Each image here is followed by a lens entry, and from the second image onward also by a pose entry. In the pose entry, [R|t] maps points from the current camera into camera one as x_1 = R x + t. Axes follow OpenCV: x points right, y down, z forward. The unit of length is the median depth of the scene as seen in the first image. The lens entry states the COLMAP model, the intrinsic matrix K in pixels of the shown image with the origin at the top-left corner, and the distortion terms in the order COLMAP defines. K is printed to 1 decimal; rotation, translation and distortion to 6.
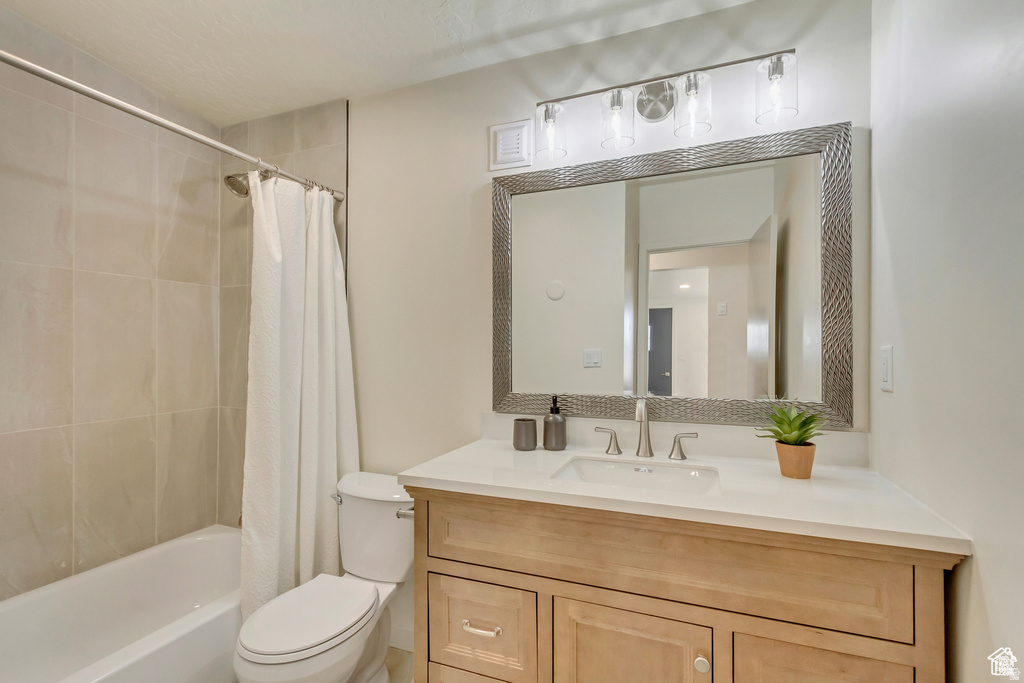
lens RADIAL K [[476.6, 0, 498.7], [0, 476.6, 346.2], [0, 0, 1]] dist [0.003816, -0.004597]
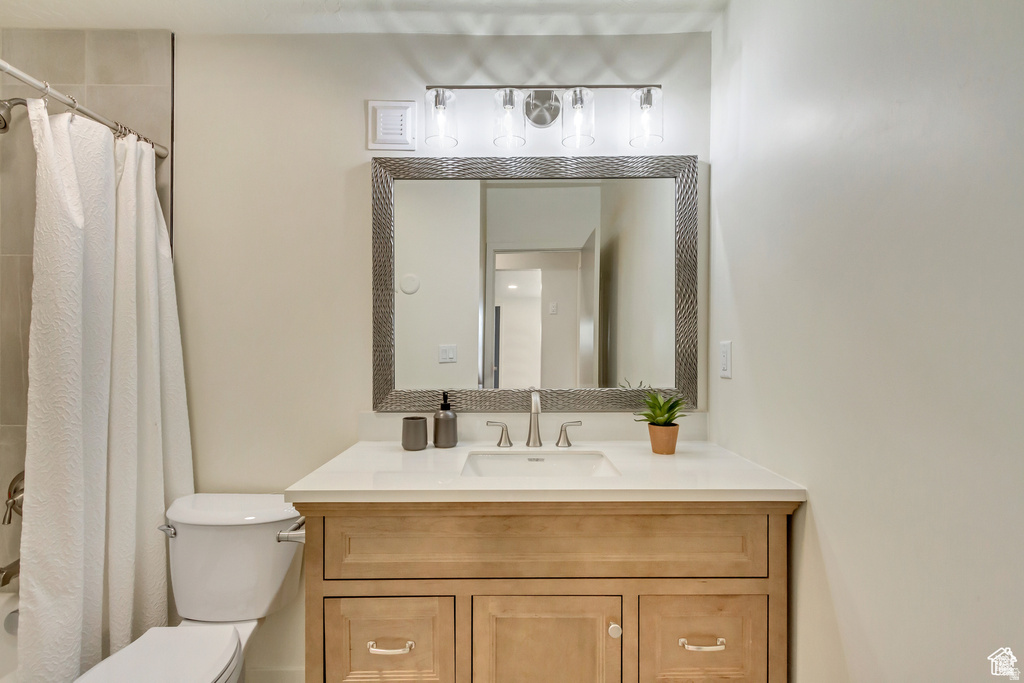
lens RADIAL K [[476.6, 0, 512.4], [0, 476.6, 346.6], [0, 0, 1]] dist [0.003816, -0.004597]
pose [[0.923488, 0.000075, 0.383628, -0.134776], [-0.003494, 0.999960, 0.008216, 0.003363], [-0.383612, -0.008928, 0.923451, 0.051980]]
